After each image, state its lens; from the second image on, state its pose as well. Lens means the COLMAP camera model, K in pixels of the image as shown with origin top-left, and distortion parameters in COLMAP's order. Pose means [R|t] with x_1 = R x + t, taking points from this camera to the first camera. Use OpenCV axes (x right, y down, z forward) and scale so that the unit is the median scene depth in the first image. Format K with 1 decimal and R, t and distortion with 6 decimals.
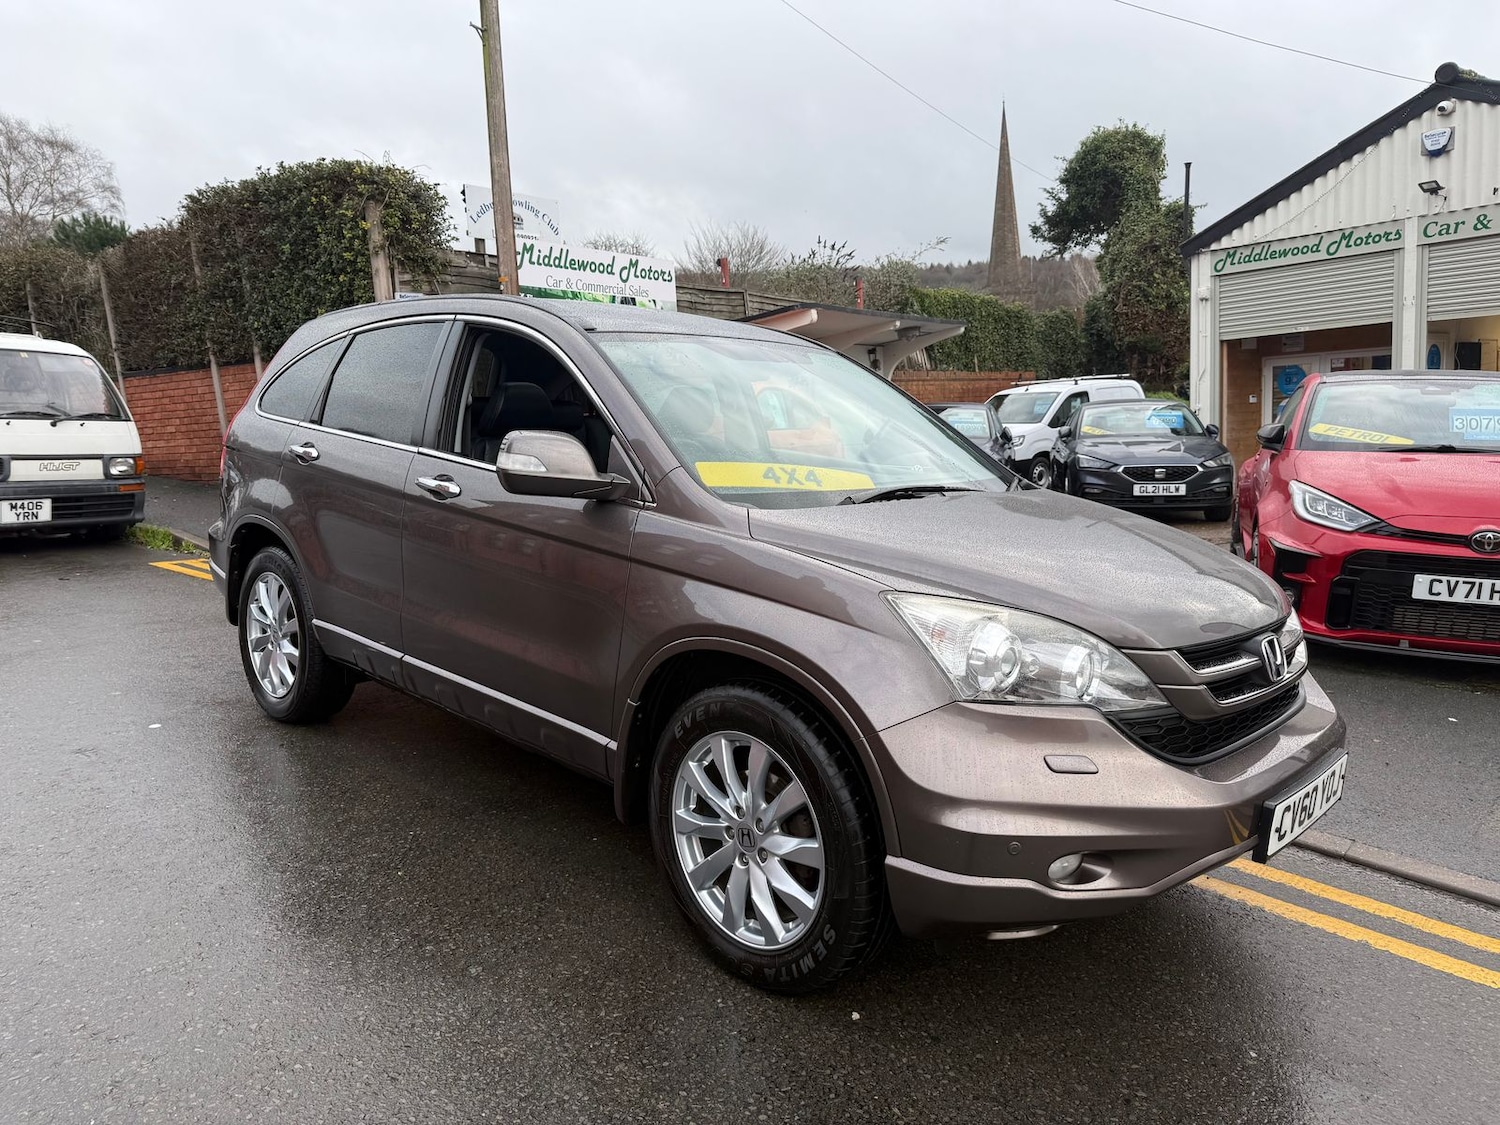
lens RADIAL K [[1053.5, 0, 754.6], [0, 1053.5, 567.3], [0, 0, 1]] dist [0.041556, -0.044368]
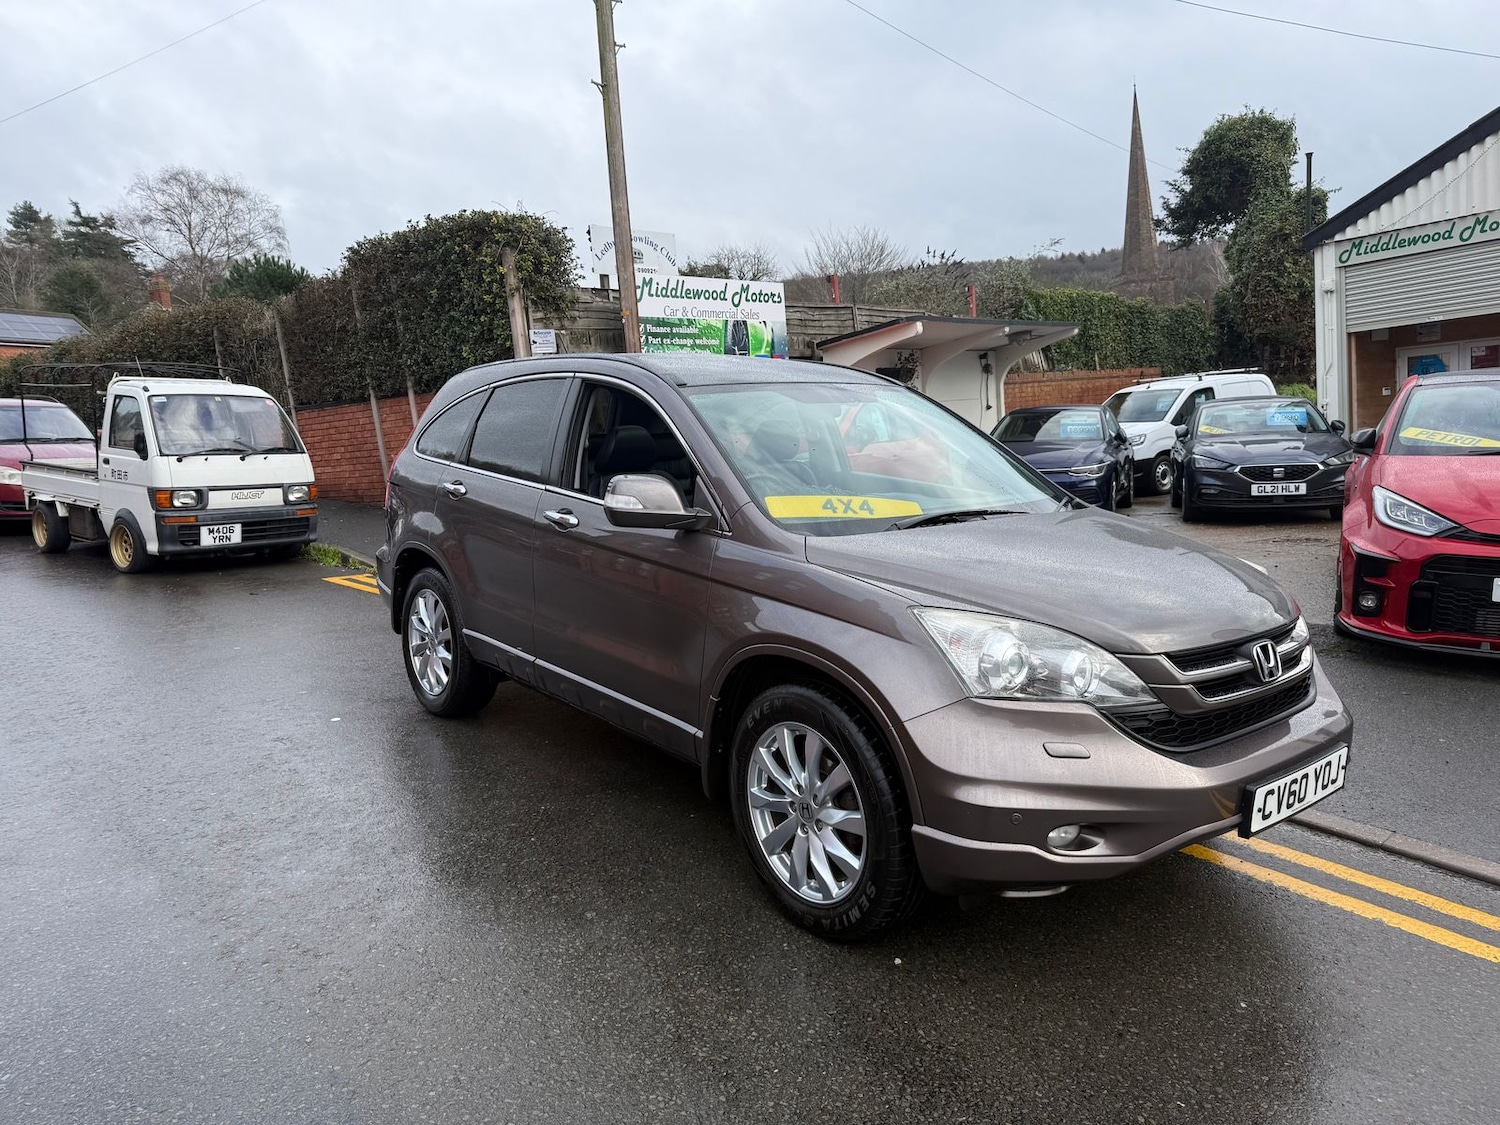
lens RADIAL K [[1045.7, 0, 742.4], [0, 1045.7, 559.3], [0, 0, 1]] dist [0.075309, -0.081893]
pose [[0.991182, -0.014962, -0.131657, 0.021375], [0.013639, 0.999847, -0.010943, -0.004952], [0.131801, 0.009051, 0.991235, -0.052668]]
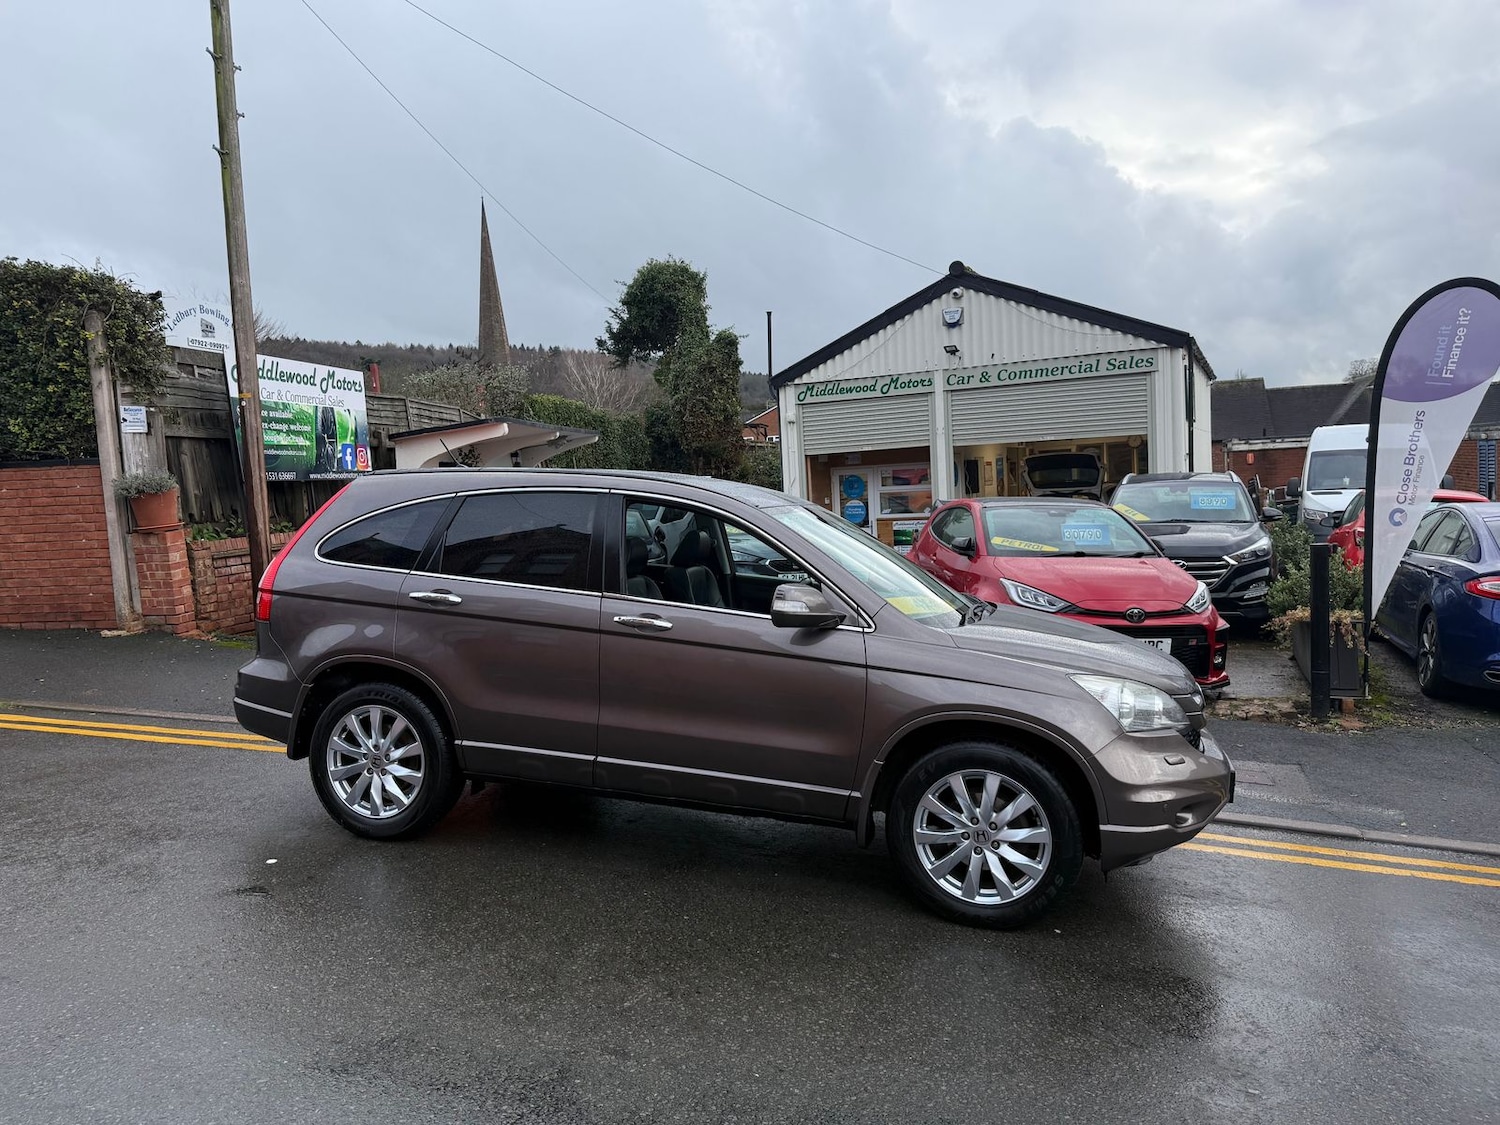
lens RADIAL K [[1038.1, 0, 746.4], [0, 1038.1, 579.5], [0, 0, 1]] dist [0.131619, -0.240982]
pose [[0.891485, -0.040059, 0.451276, -0.266125], [0.068889, 0.996487, -0.047633, -0.020738], [-0.447782, 0.073552, 0.891112, -0.074265]]
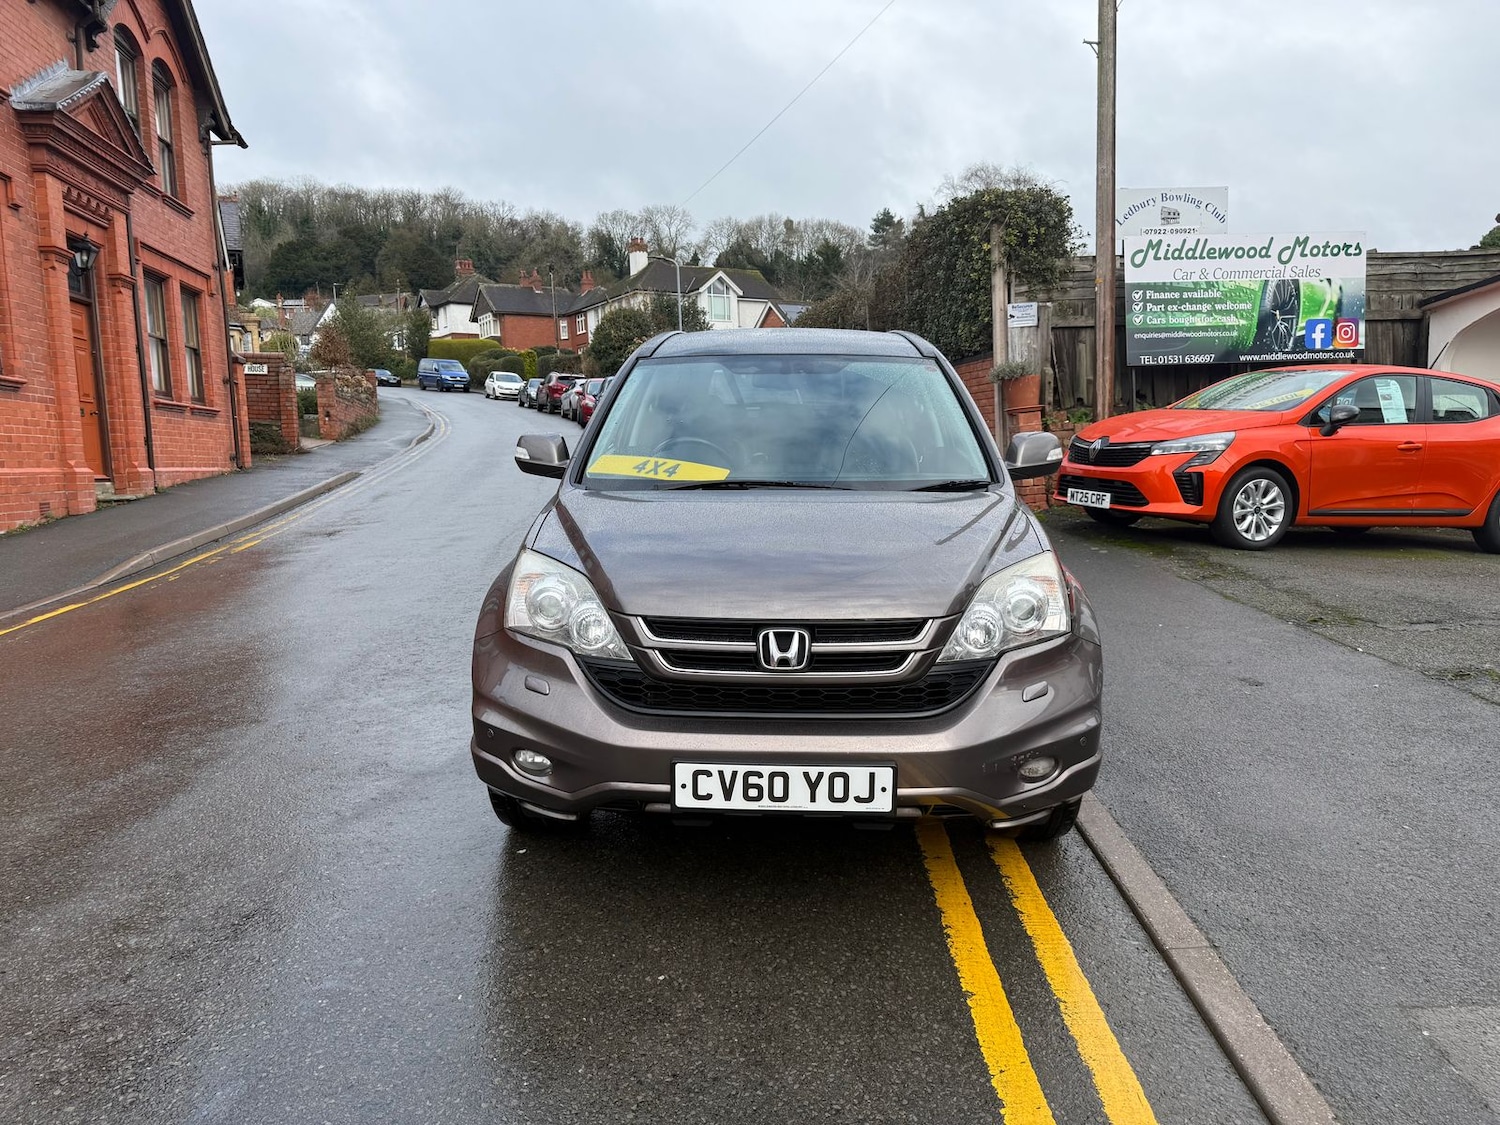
lens RADIAL K [[1059.3, 0, 750.0], [0, 1059.3, 562.5], [0, 0, 1]] dist [0.055258, -0.077099]
pose [[0.666515, 0.096524, -0.739216, 0.323799], [-0.097138, 0.994373, 0.042257, -0.011306], [0.739136, 0.043641, 0.672141, 0.065114]]
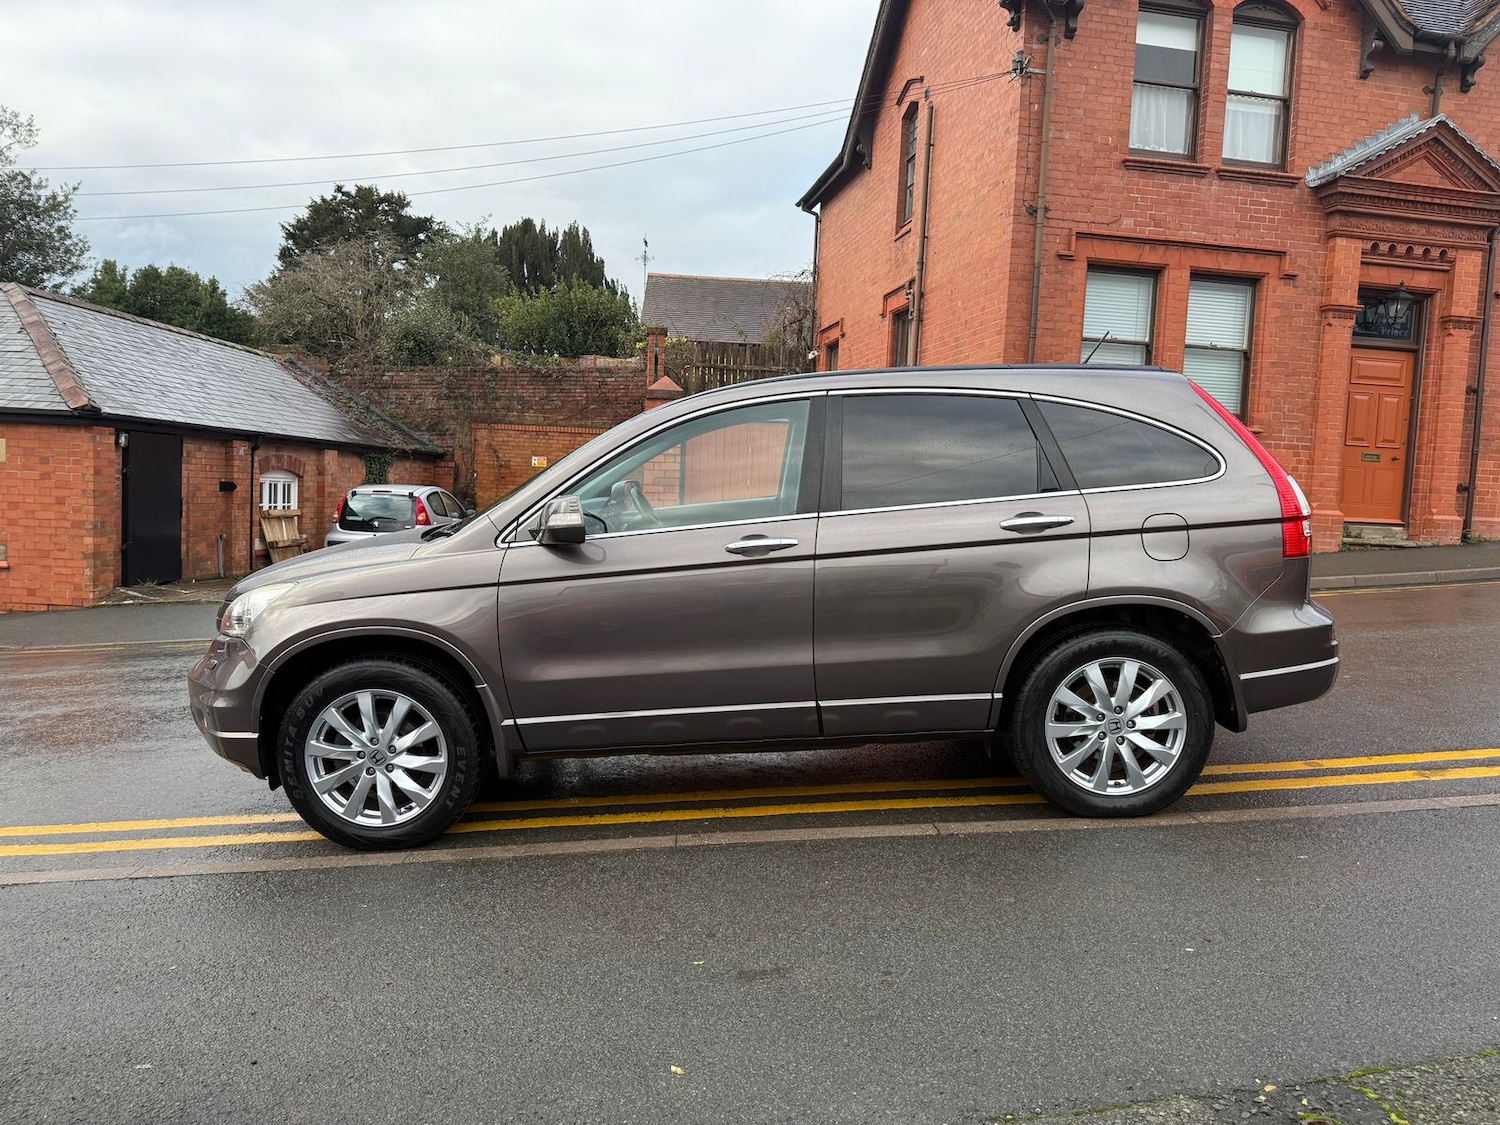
lens RADIAL K [[1050.3, 0, 743.5], [0, 1050.3, 570.1], [0, 0, 1]] dist [0.035322, -0.034533]
pose [[-0.699404, 0.067152, -0.711565, 0.321779], [-0.094983, 0.978013, 0.185657, -0.101036], [0.708387, 0.197436, -0.677648, 0.770736]]
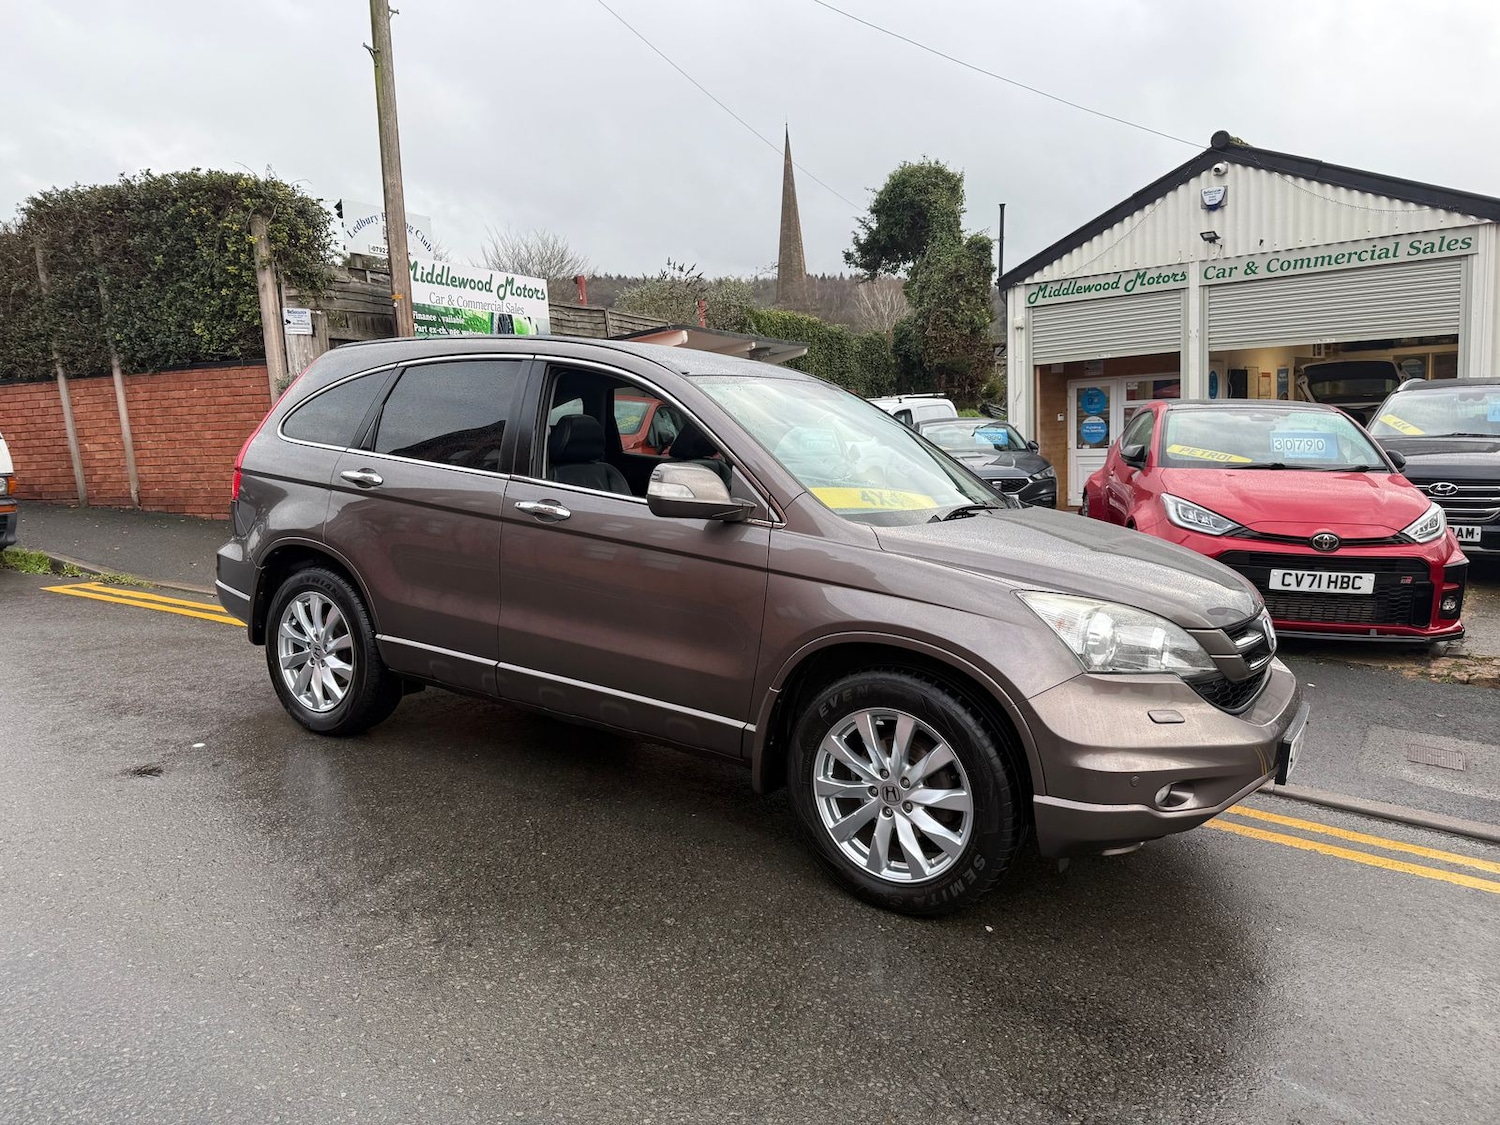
lens RADIAL K [[1048.3, 0, 750.0], [0, 1048.3, 562.5], [0, 0, 1]] dist [0.090738, -0.148017]
pose [[0.981578, -0.021006, 0.189905, -0.102906], [0.023501, 0.999664, -0.010895, -0.001103], [-0.189612, 0.015157, 0.981742, -0.046600]]
